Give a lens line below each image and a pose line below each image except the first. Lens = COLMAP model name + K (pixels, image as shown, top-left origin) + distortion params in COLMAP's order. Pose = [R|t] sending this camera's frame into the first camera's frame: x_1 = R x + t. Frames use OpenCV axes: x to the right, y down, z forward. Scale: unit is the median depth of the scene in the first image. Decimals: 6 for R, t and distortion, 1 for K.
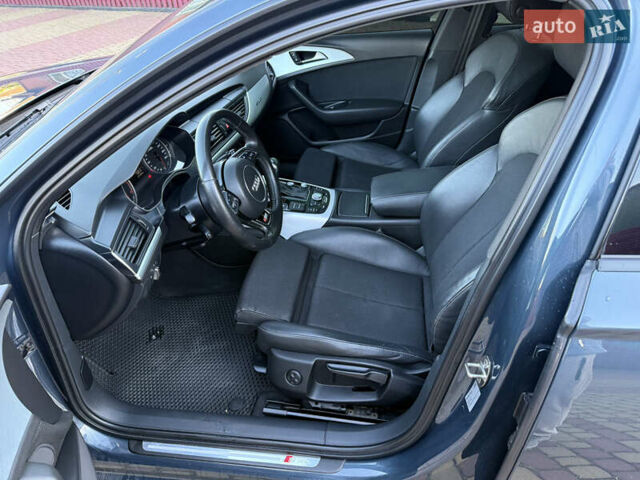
lens RADIAL K [[452.4, 0, 319.6], [0, 452.4, 239.8], [0, 0, 1]] dist [0.046652, -0.052532]
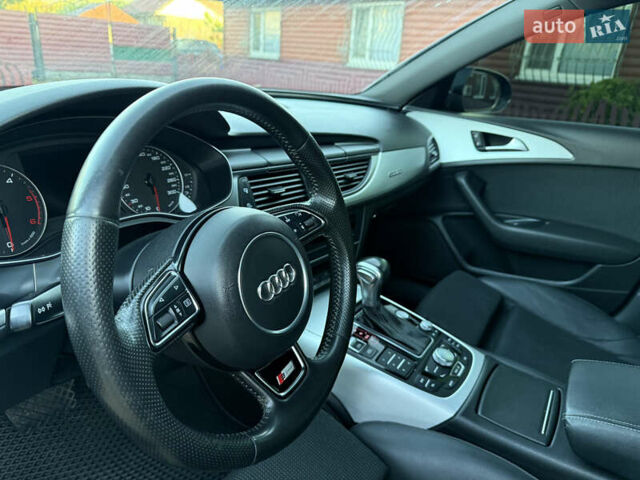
lens RADIAL K [[452.4, 0, 321.3], [0, 452.4, 240.7], [0, 0, 1]] dist [0.046652, -0.052532]
pose [[0.901732, 0.261427, -0.344289, 0.009169], [-0.341839, 0.918727, -0.197705, -0.054161], [0.264622, 0.295968, 0.917811, 0.374320]]
